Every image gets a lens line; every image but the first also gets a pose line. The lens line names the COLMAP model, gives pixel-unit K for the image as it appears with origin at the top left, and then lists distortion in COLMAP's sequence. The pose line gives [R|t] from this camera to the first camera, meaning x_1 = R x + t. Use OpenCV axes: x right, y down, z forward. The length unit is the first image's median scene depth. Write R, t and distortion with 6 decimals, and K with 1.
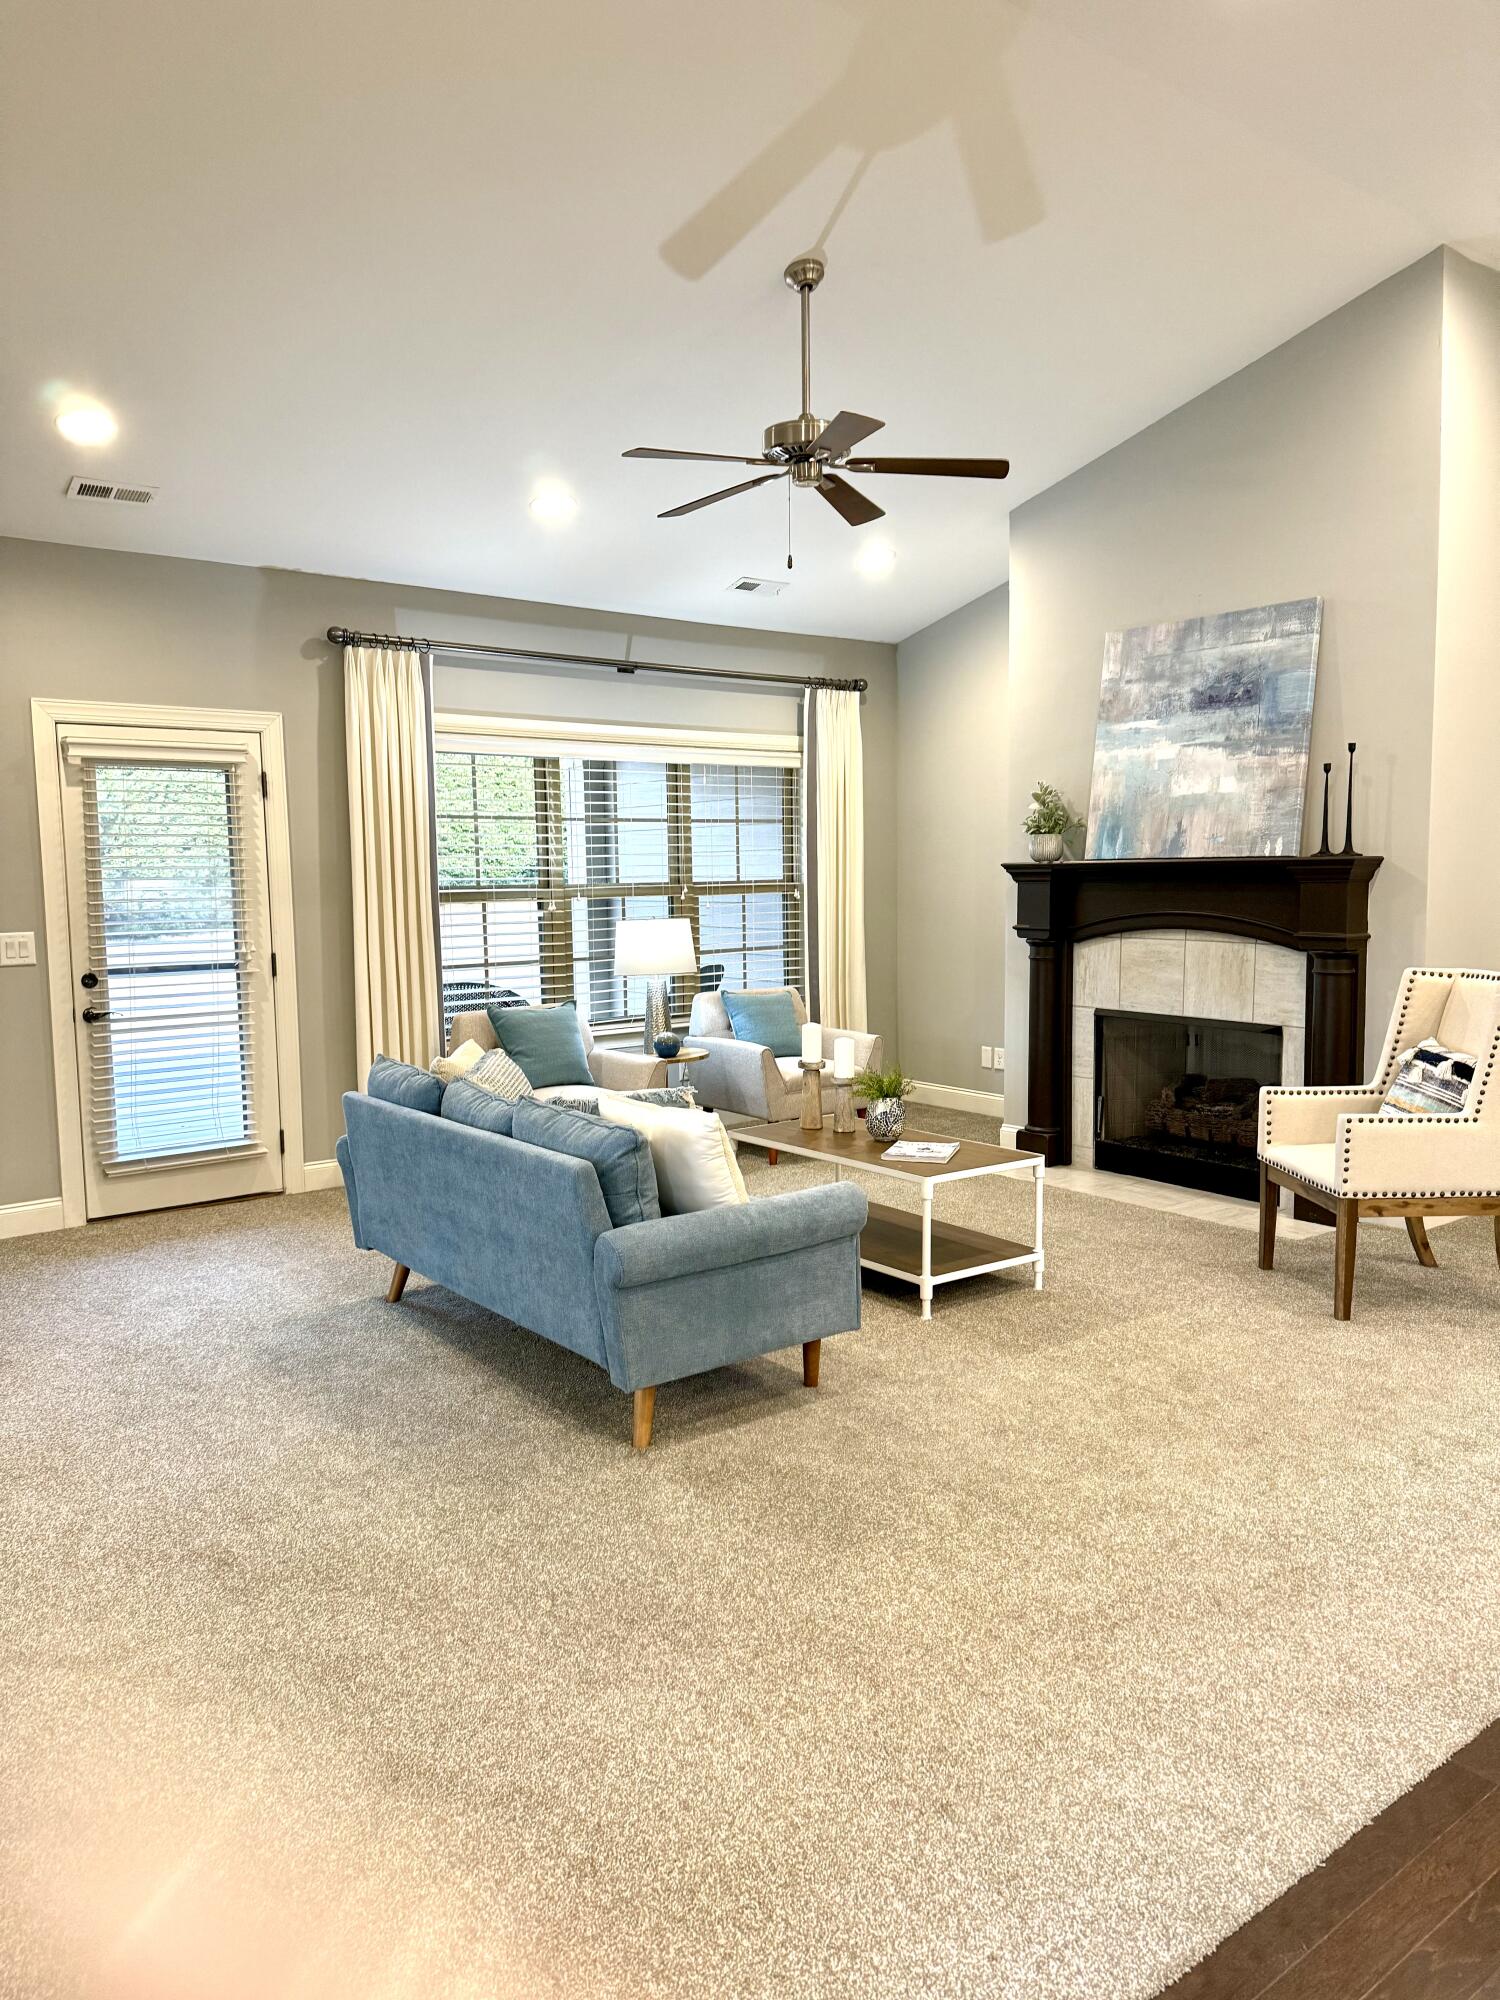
lens RADIAL K [[1393.6, 0, 698.6], [0, 1393.6, 1002.7], [0, 0, 1]] dist [0.091692, -0.284922]
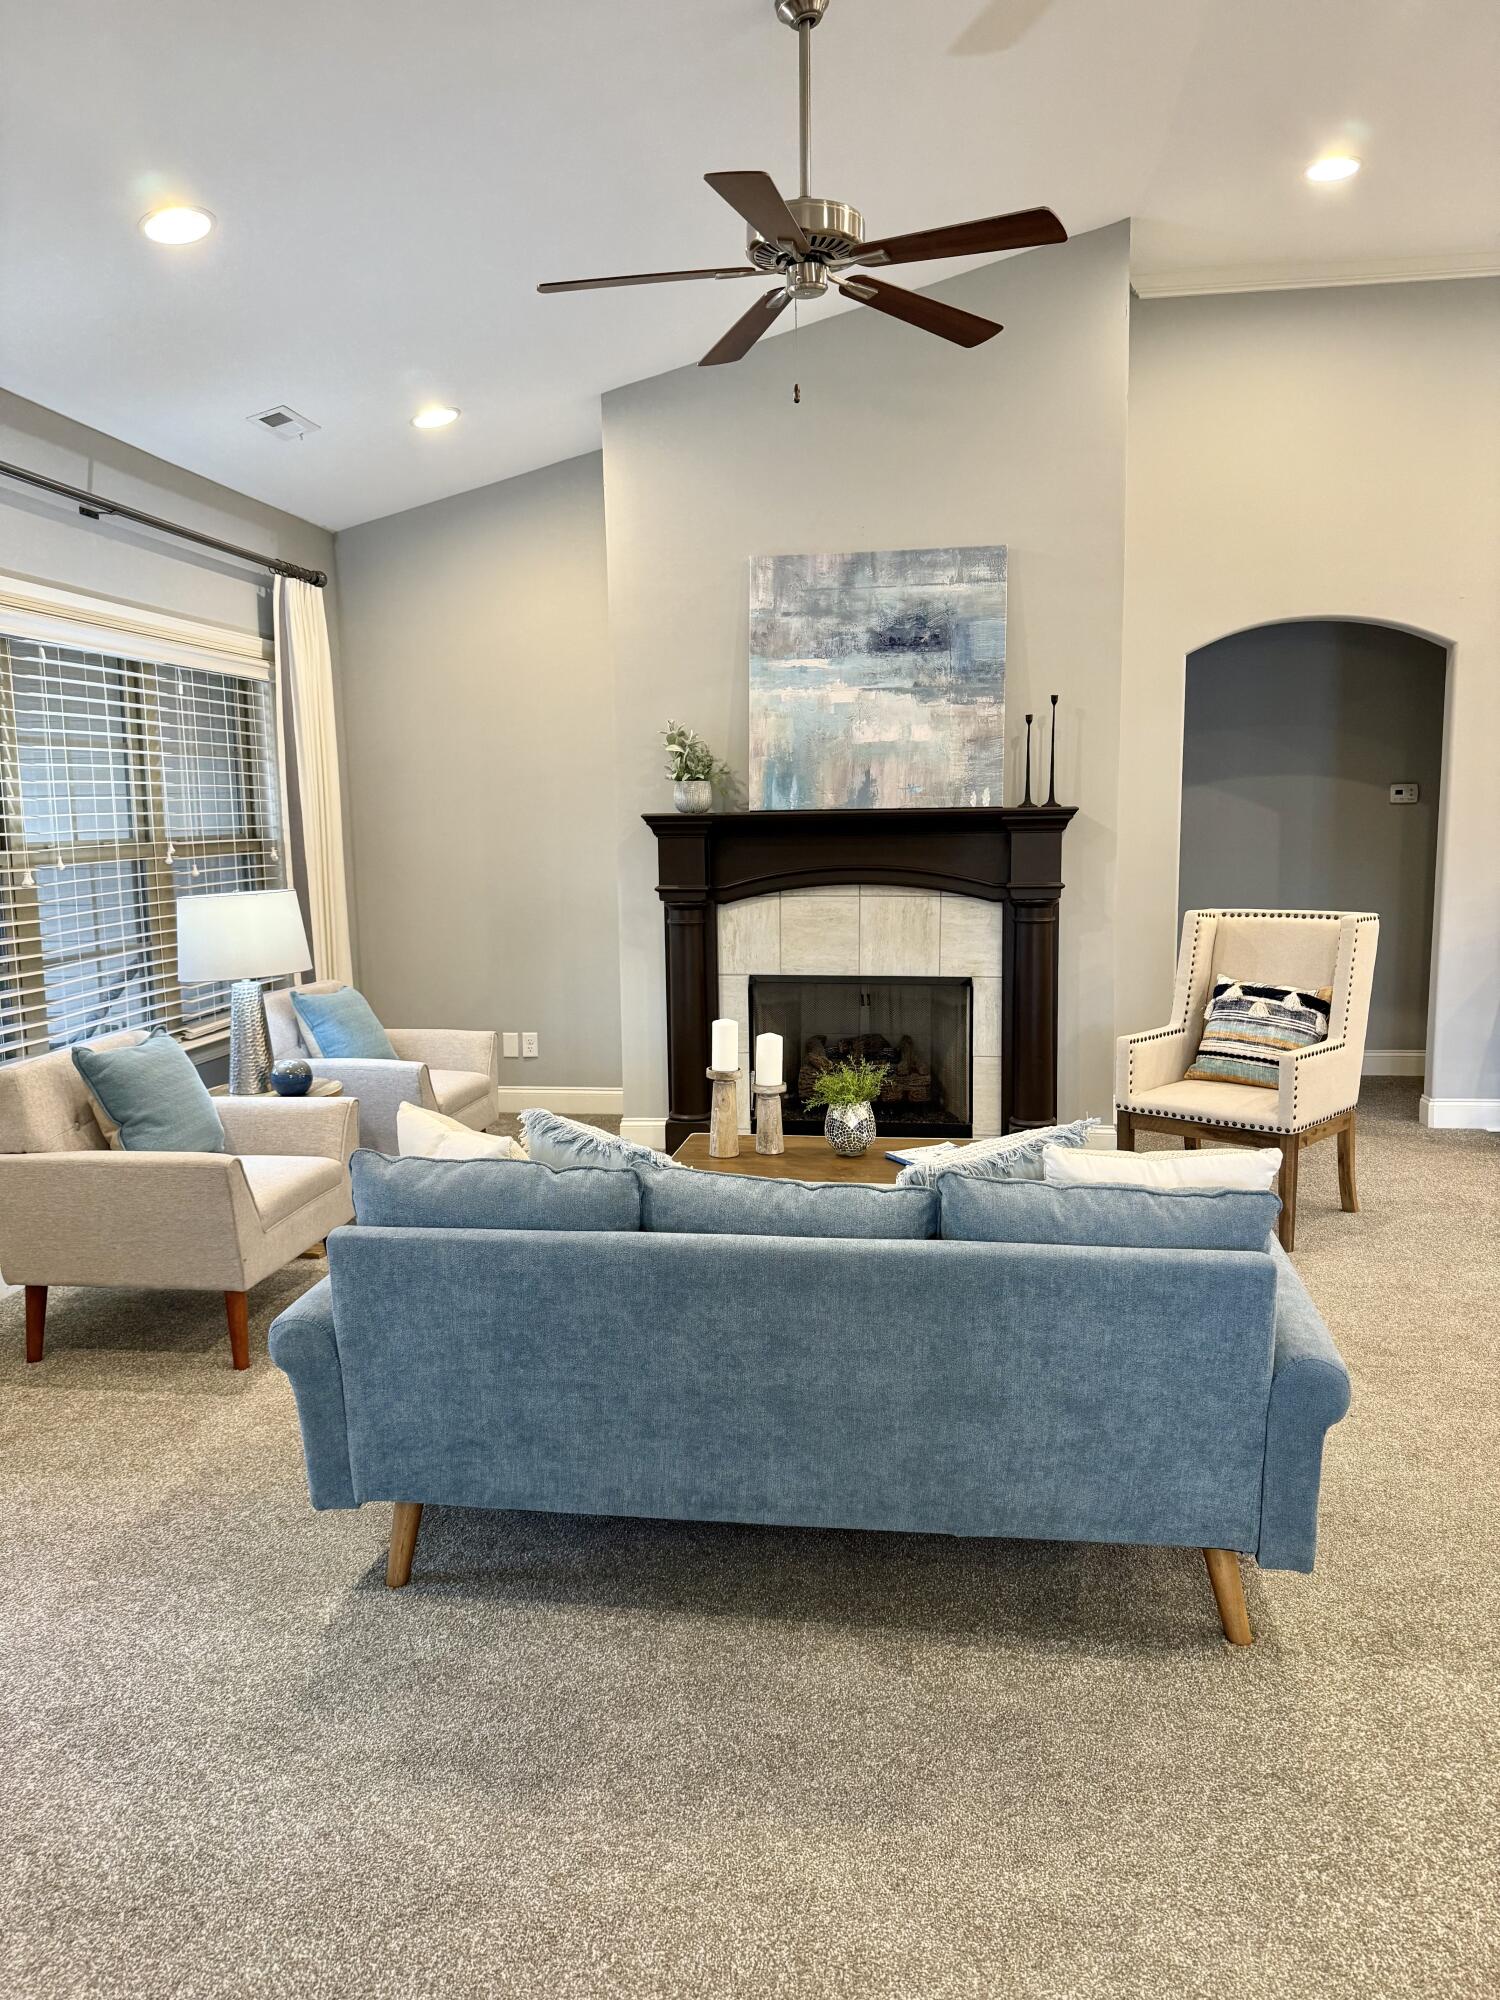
lens RADIAL K [[1410.3, 0, 750.0], [0, 1410.3, 1000.0], [0, 0, 1]] dist [0.090984, -0.128064]
pose [[0.699779, -0.089066, 0.708785, -0.405223], [0.071136, 0.995954, 0.054919, -0.033263], [-0.710809, 0.011989, 0.703283, 0.391787]]
